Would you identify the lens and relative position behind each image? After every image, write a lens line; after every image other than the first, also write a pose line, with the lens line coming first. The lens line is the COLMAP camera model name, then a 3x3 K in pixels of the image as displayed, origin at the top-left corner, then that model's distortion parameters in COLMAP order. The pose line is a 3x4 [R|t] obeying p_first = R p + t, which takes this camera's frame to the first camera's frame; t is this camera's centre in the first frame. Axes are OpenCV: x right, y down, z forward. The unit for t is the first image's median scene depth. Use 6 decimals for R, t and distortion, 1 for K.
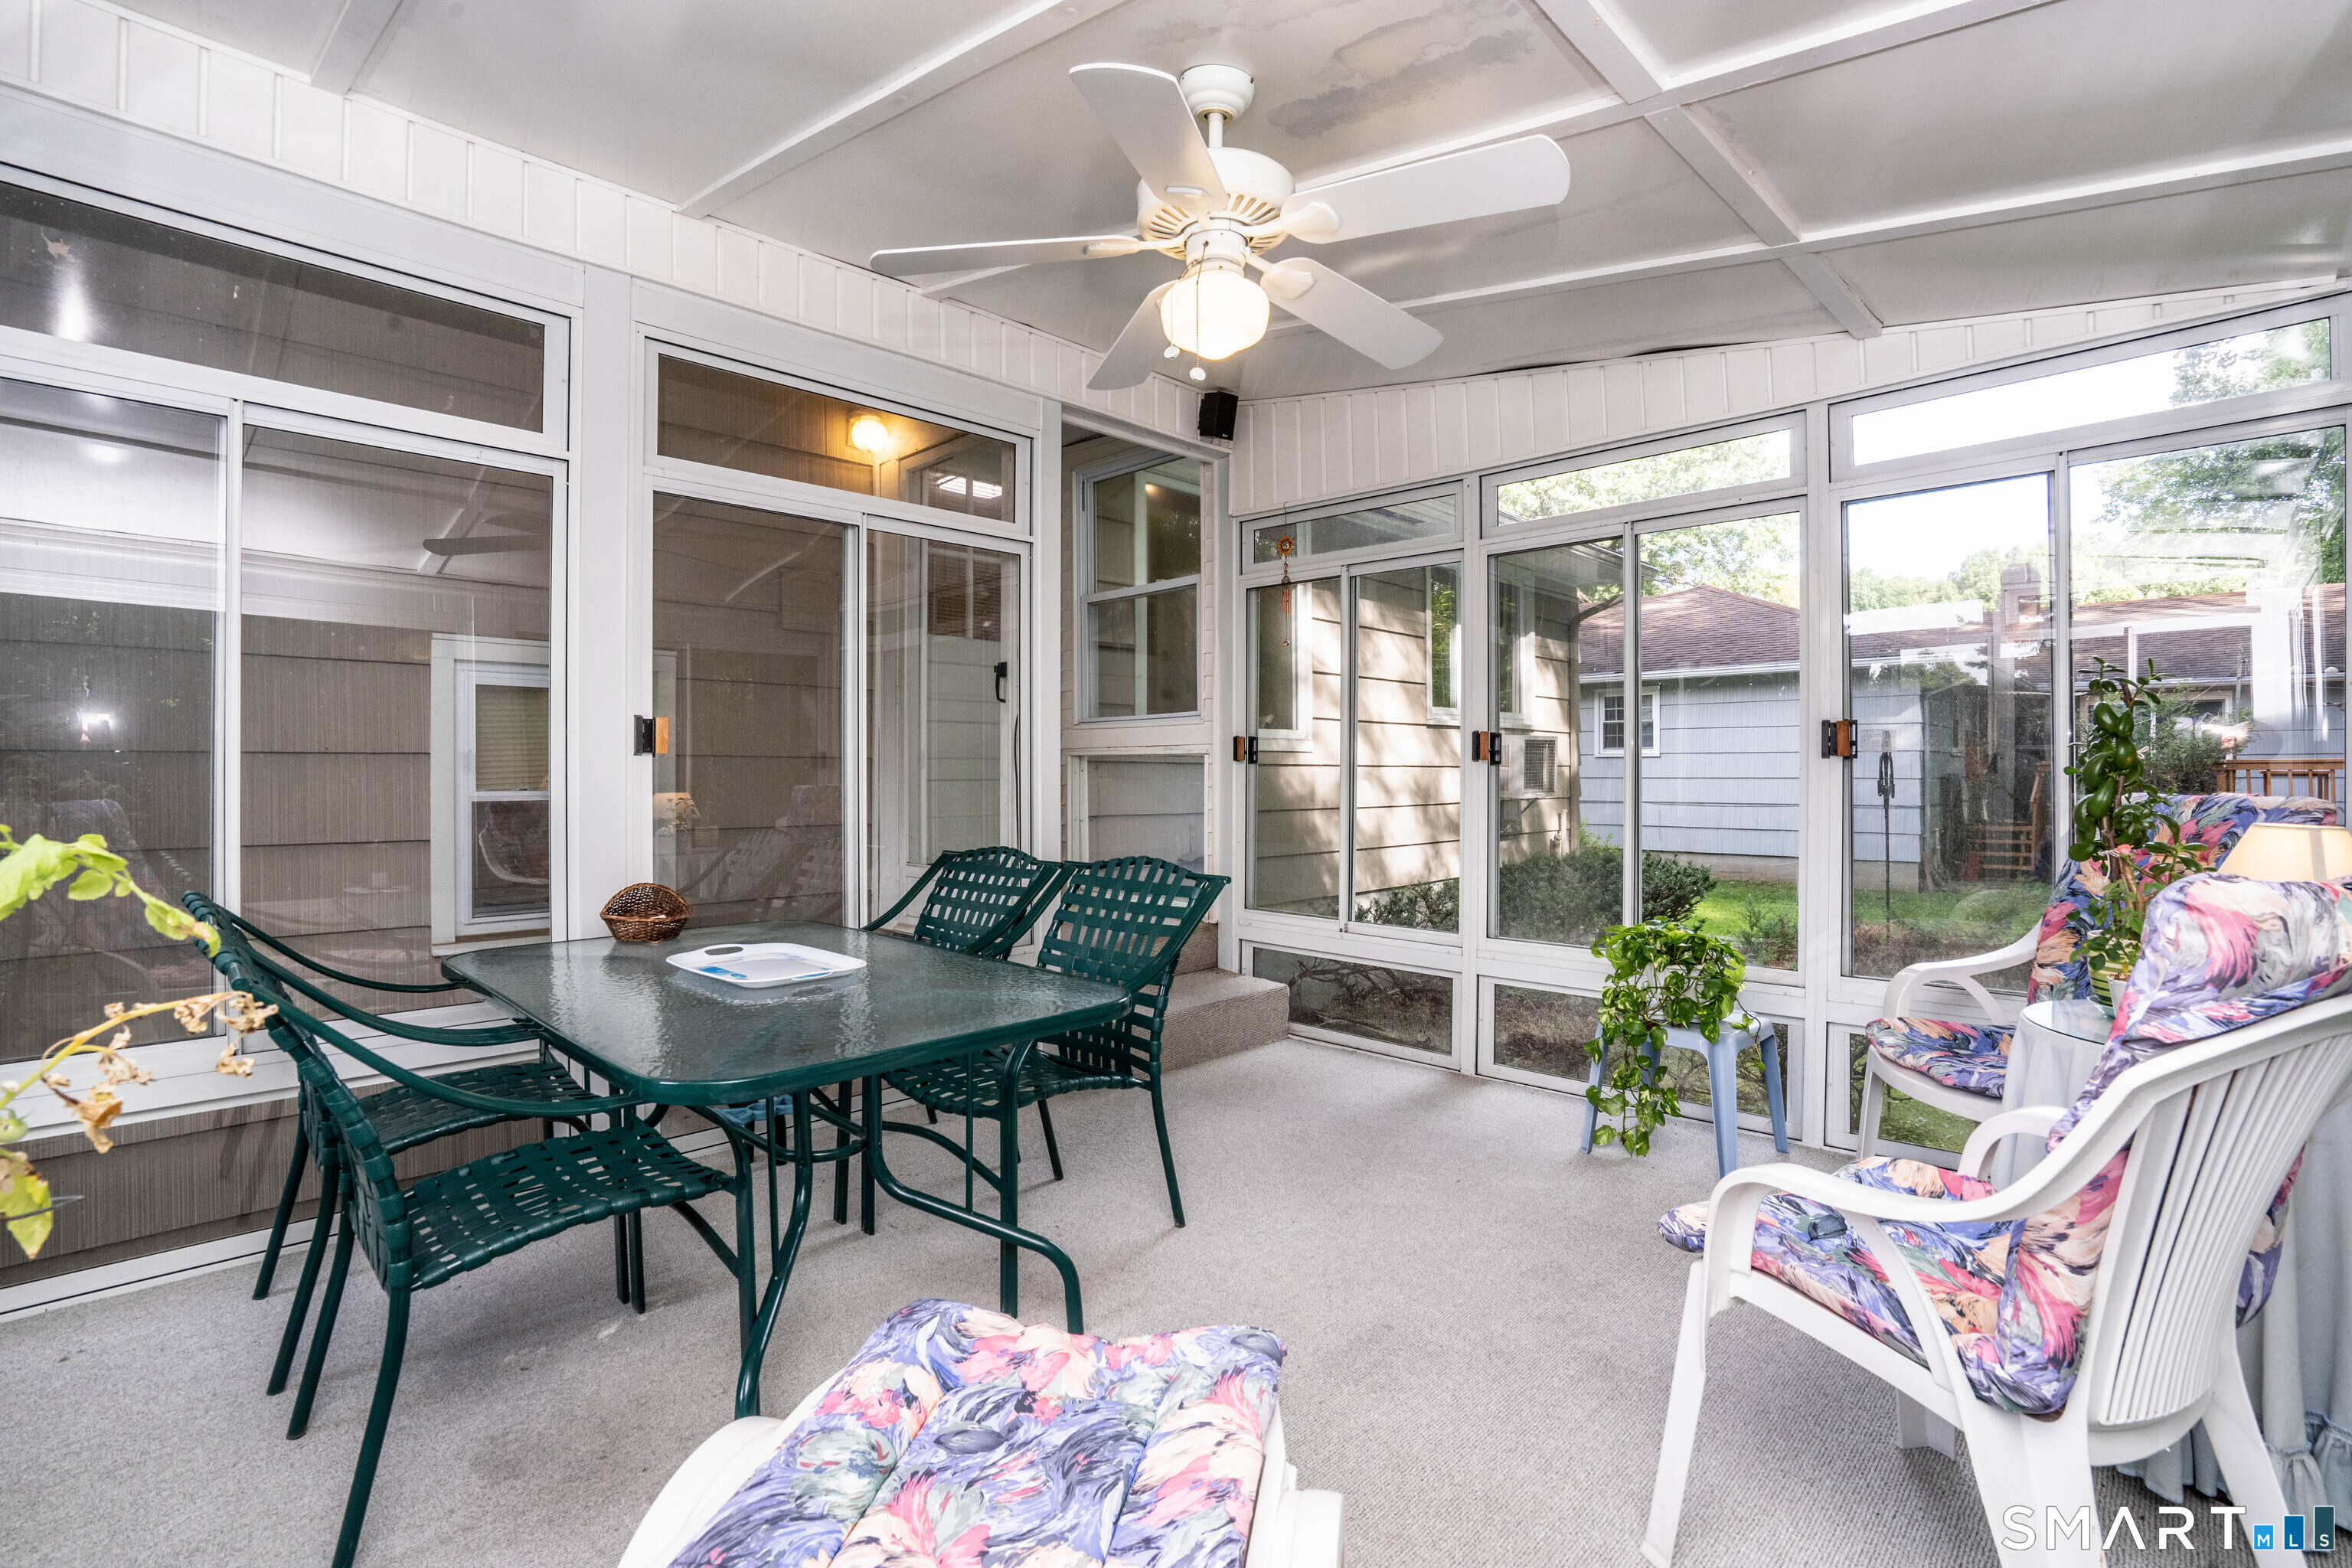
lens RADIAL K [[1103.7, 0, 1176.0], [0, 1103.7, 784.0], [0, 0, 1]] dist [0.002269, 0.000152]
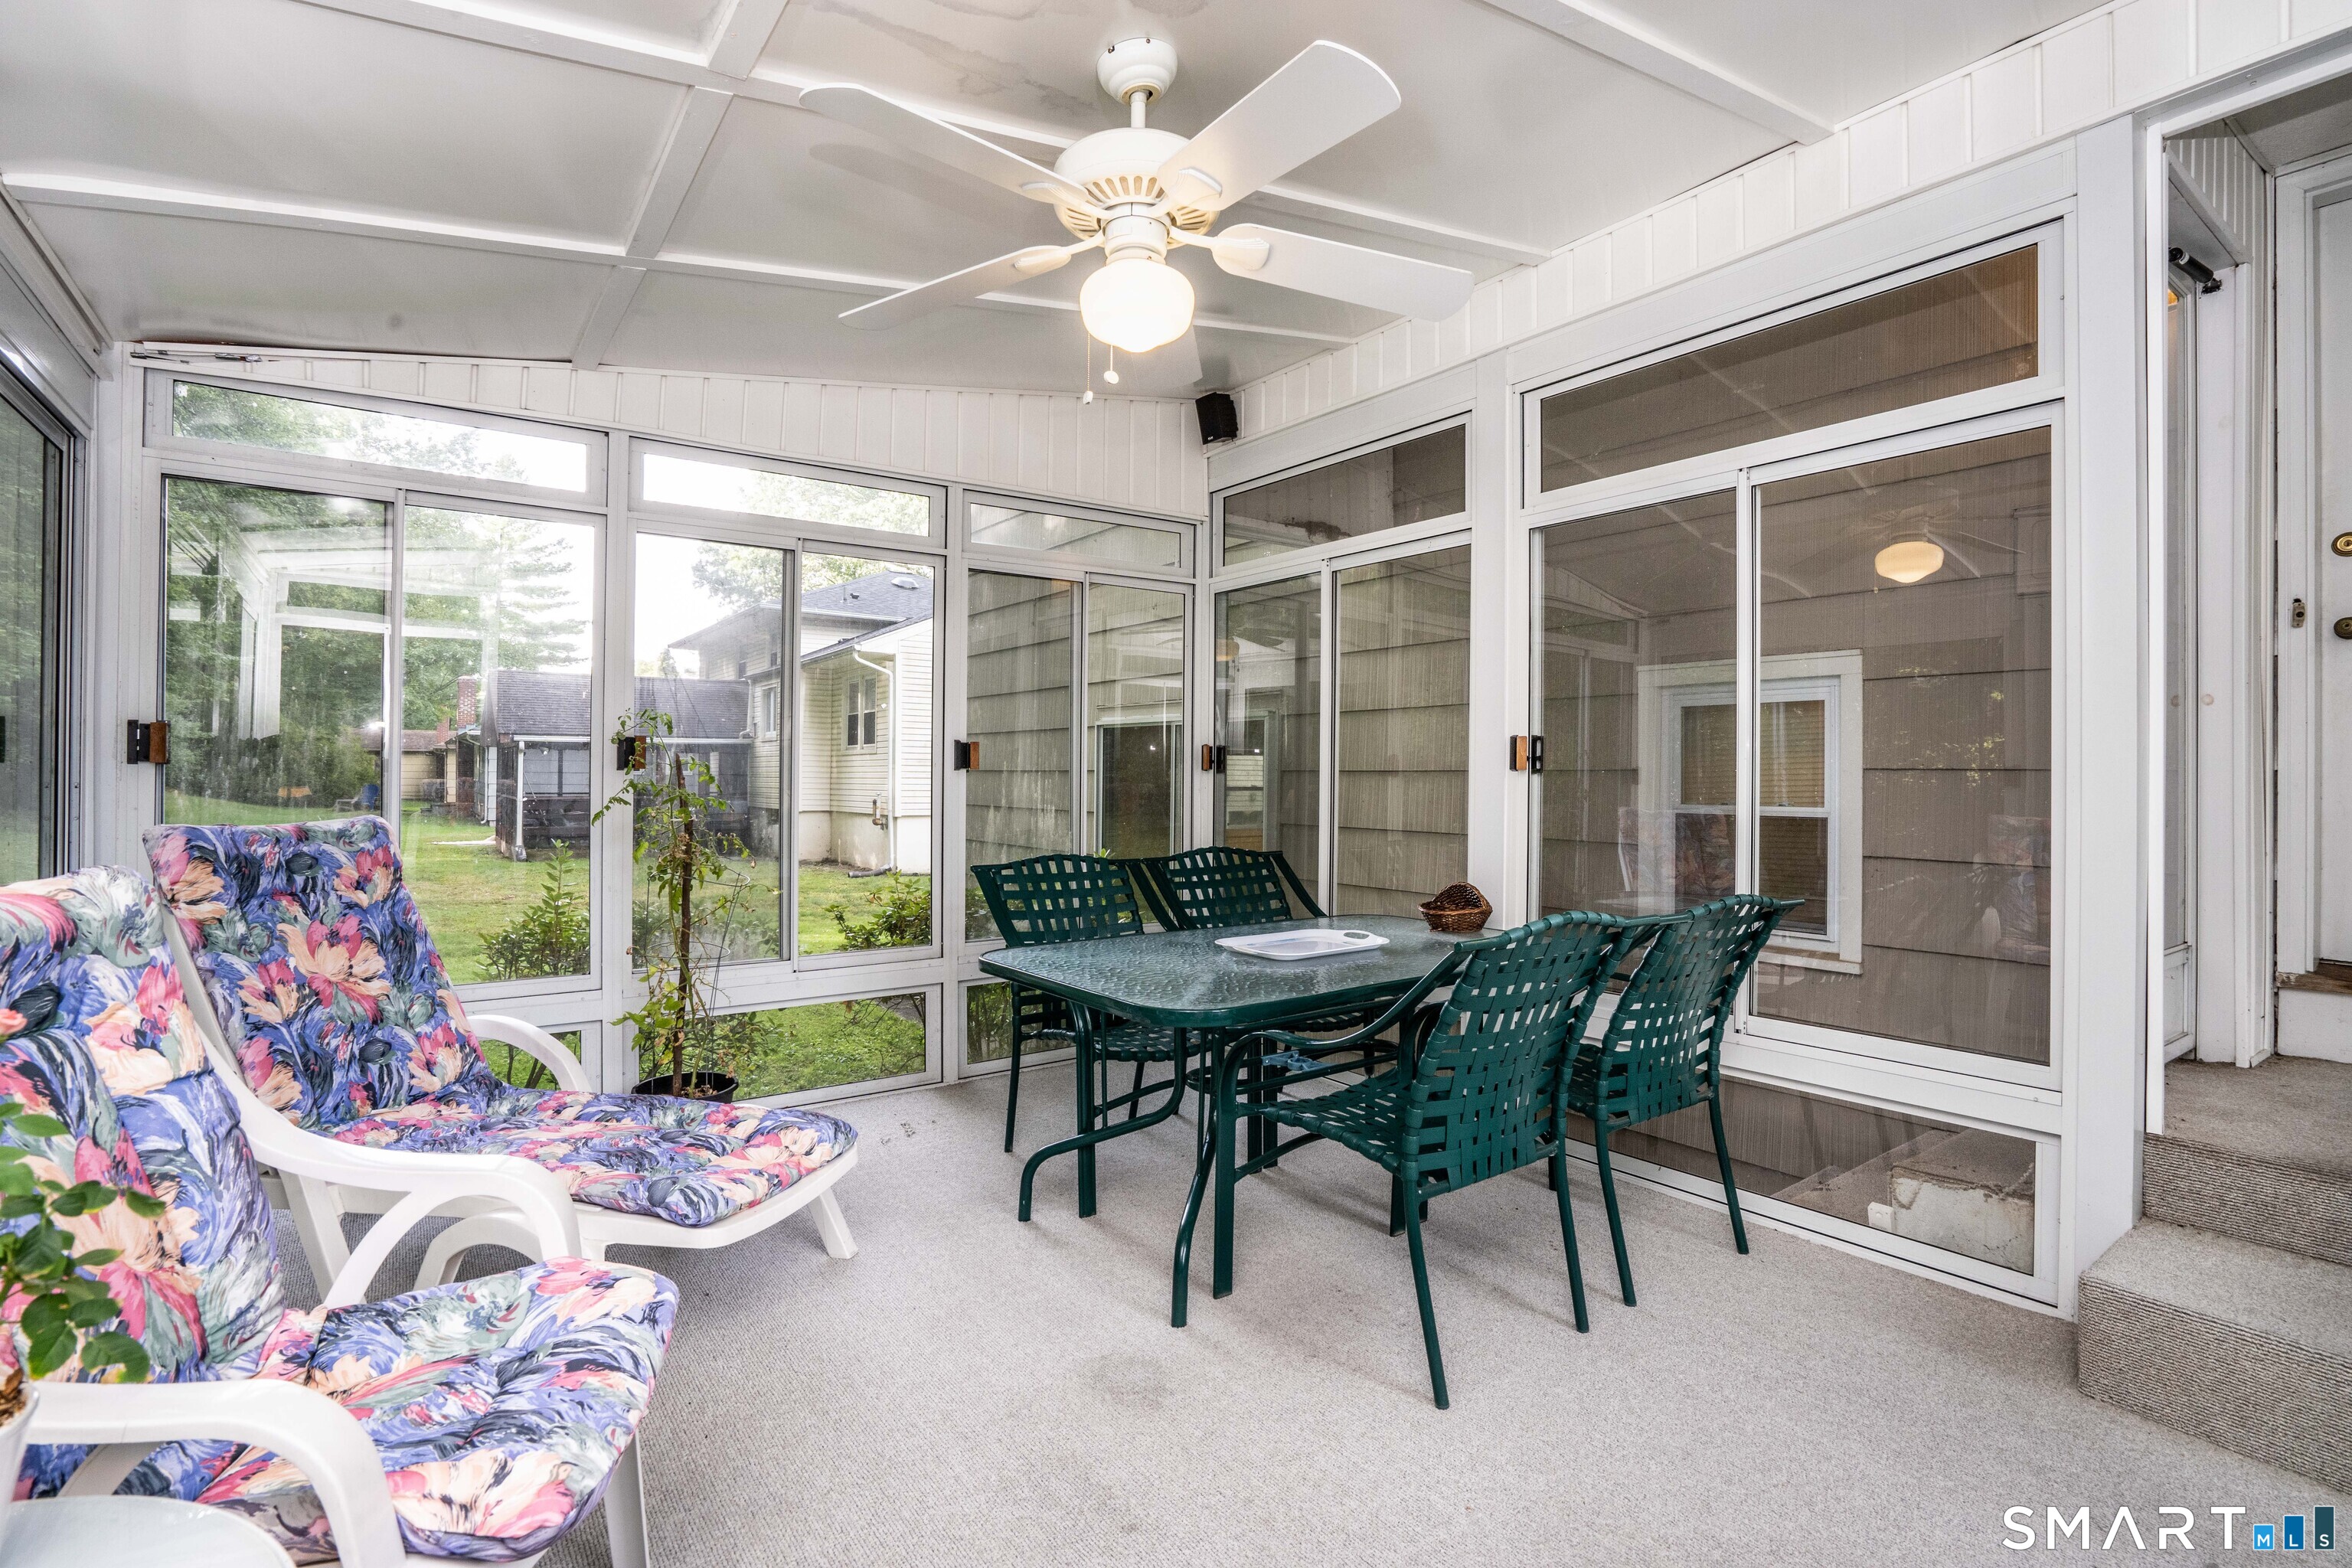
lens RADIAL K [[1103.7, 0, 1176.0], [0, 1103.7, 784.0], [0, 0, 1]] dist [0.002269, 0.000152]
pose [[-0.141401, -0.004401, -0.989943, 0.663967], [0.008223, 0.999950, -0.005620, -0.013741], [0.989918, -0.008935, -0.141358, 0.860795]]
